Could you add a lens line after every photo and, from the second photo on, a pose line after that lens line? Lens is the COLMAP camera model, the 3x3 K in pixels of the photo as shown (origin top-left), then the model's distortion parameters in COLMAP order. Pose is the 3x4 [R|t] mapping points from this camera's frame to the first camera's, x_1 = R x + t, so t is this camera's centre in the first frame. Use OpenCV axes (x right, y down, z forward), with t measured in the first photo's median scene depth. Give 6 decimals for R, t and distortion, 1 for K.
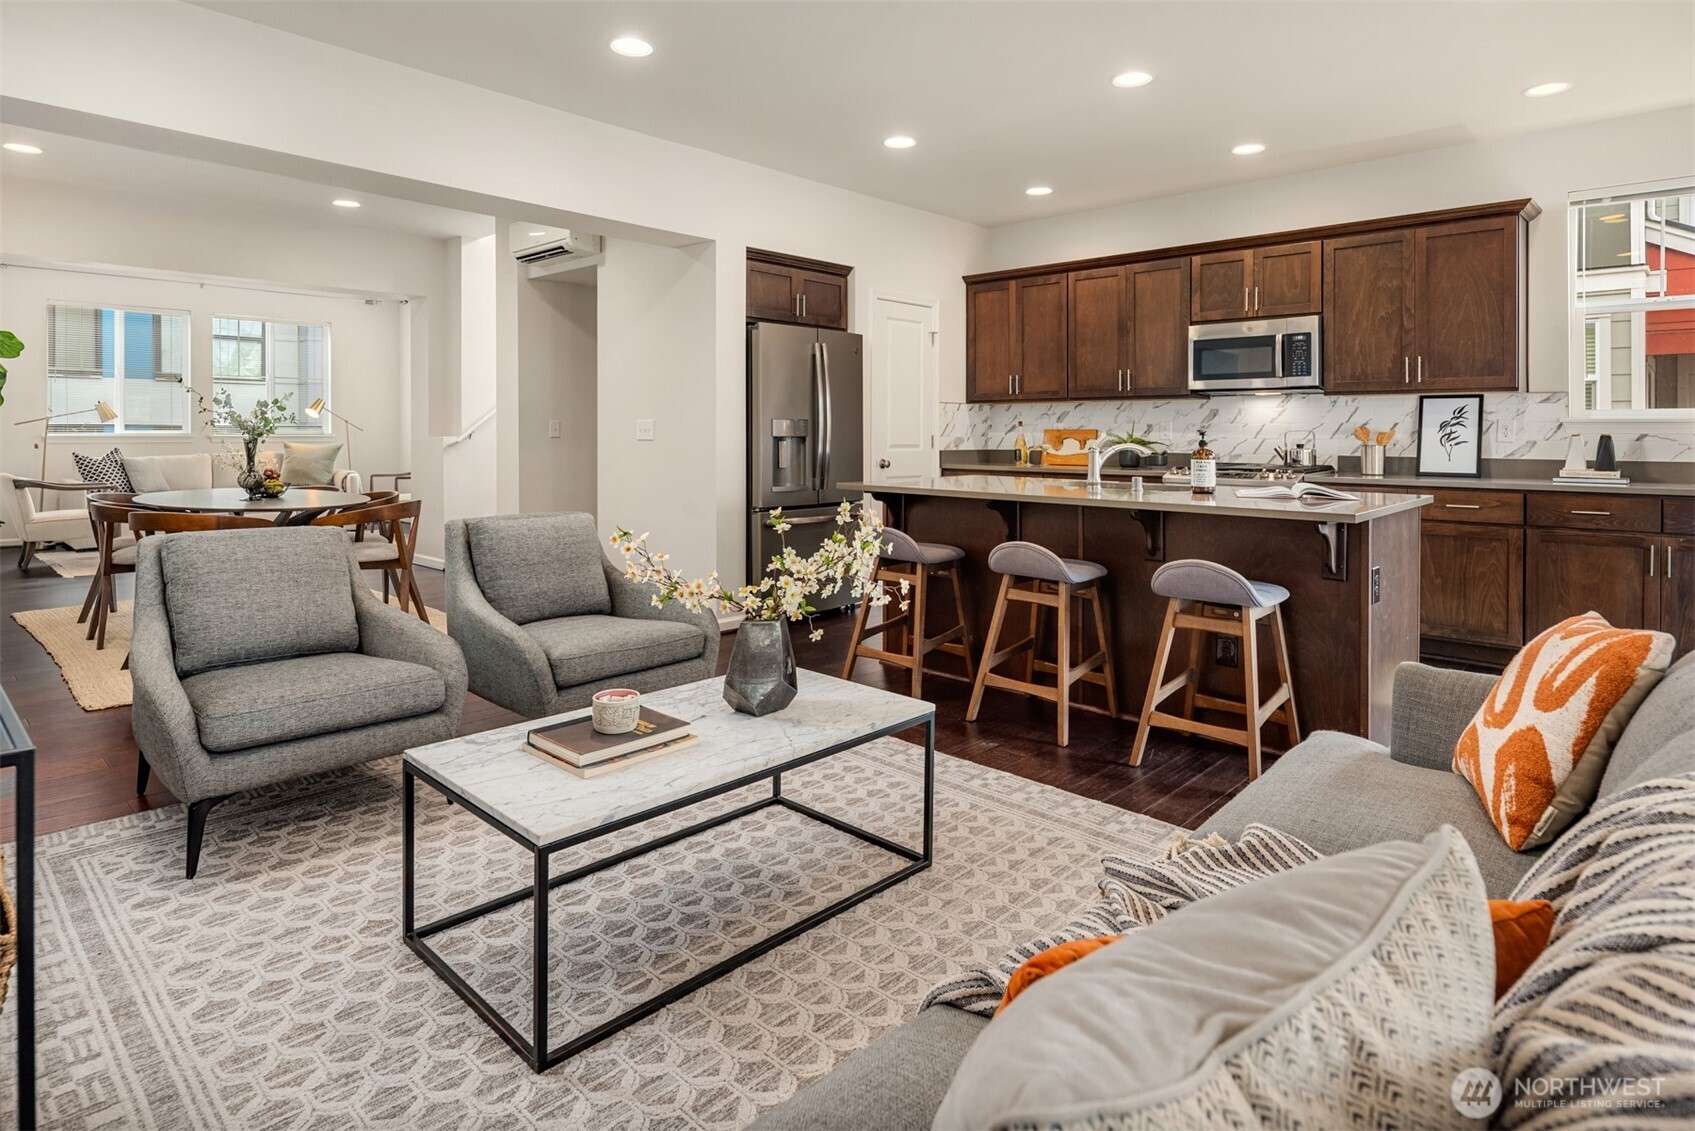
lens RADIAL K [[938.2, 0, 802.2], [0, 938.2, 427.8], [0, 0, 1]] dist [0.003177, -0.000189]
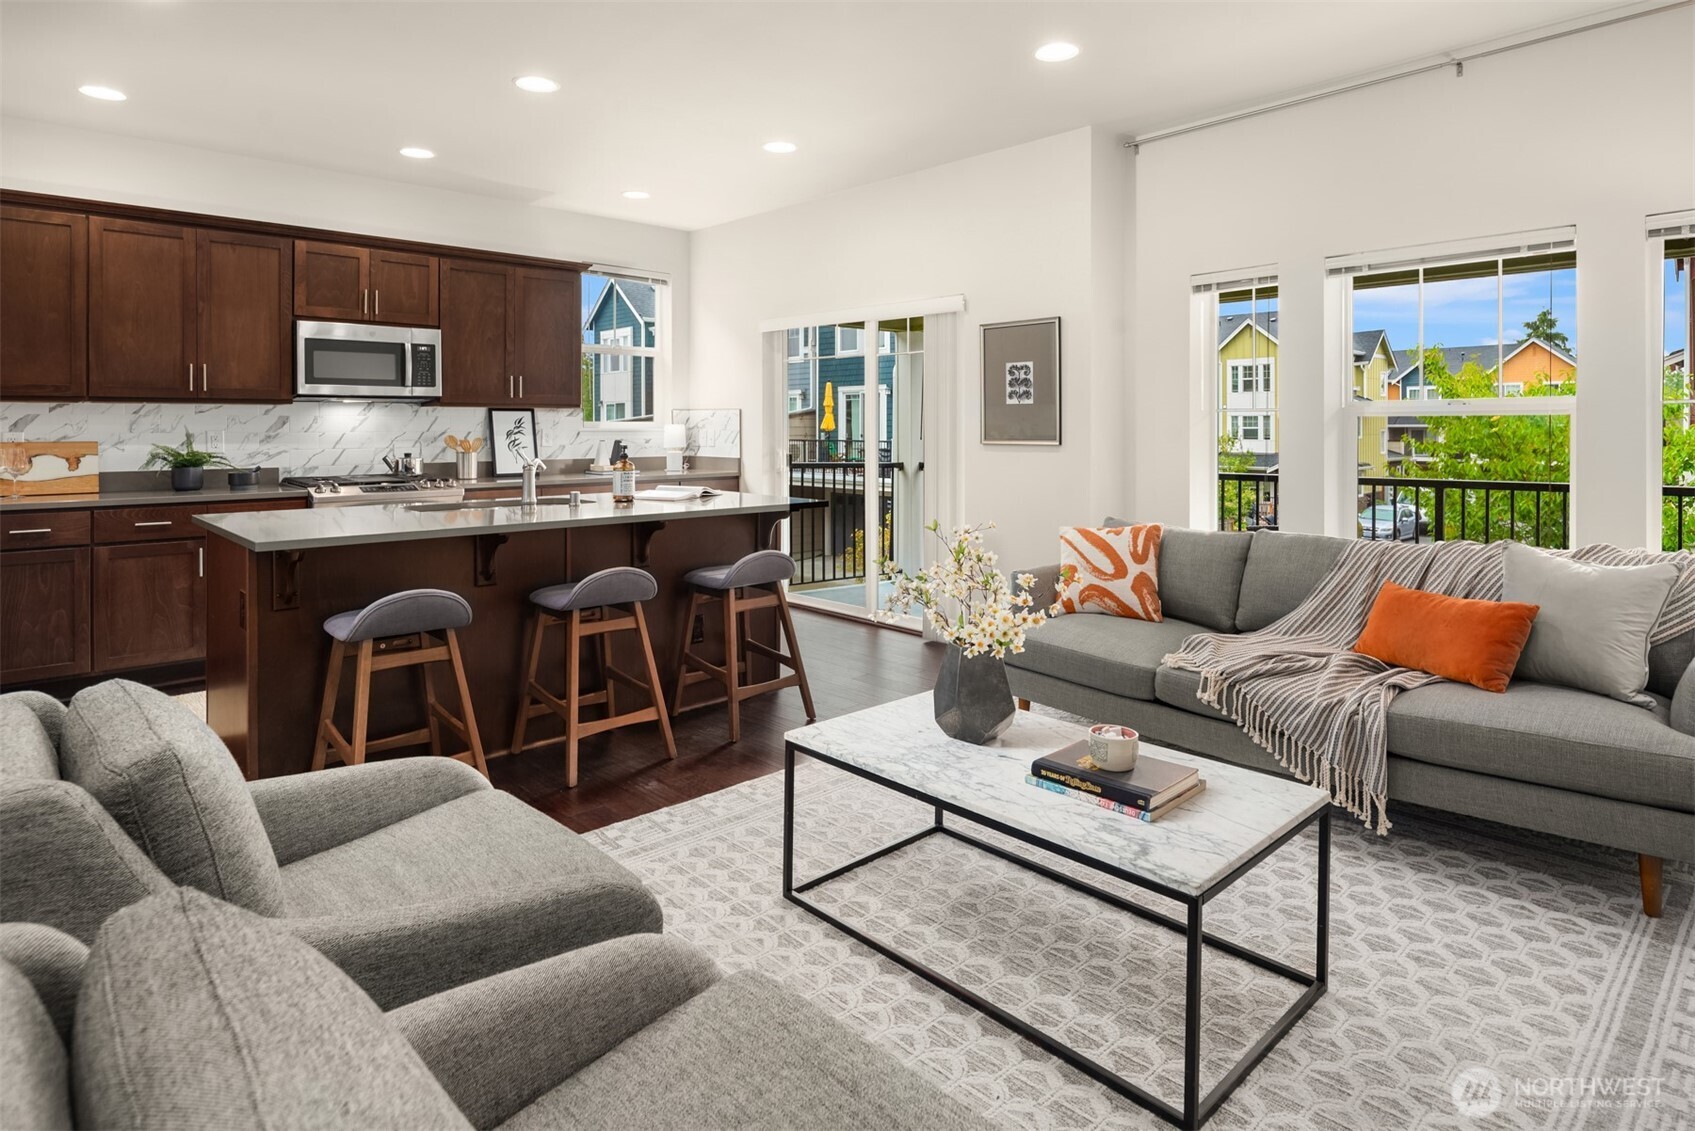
lens RADIAL K [[935.7, 0, 878.8], [0, 935.7, 432.3], [0, 0, 1]] dist [-0.003046, -0.003828]
pose [[0.011762, -0.009616, 0.999885, -0.455930], [-0.001262, 0.999953, 0.009632, -0.015102], [-0.999930, -0.001375, 0.011749, 0.473611]]
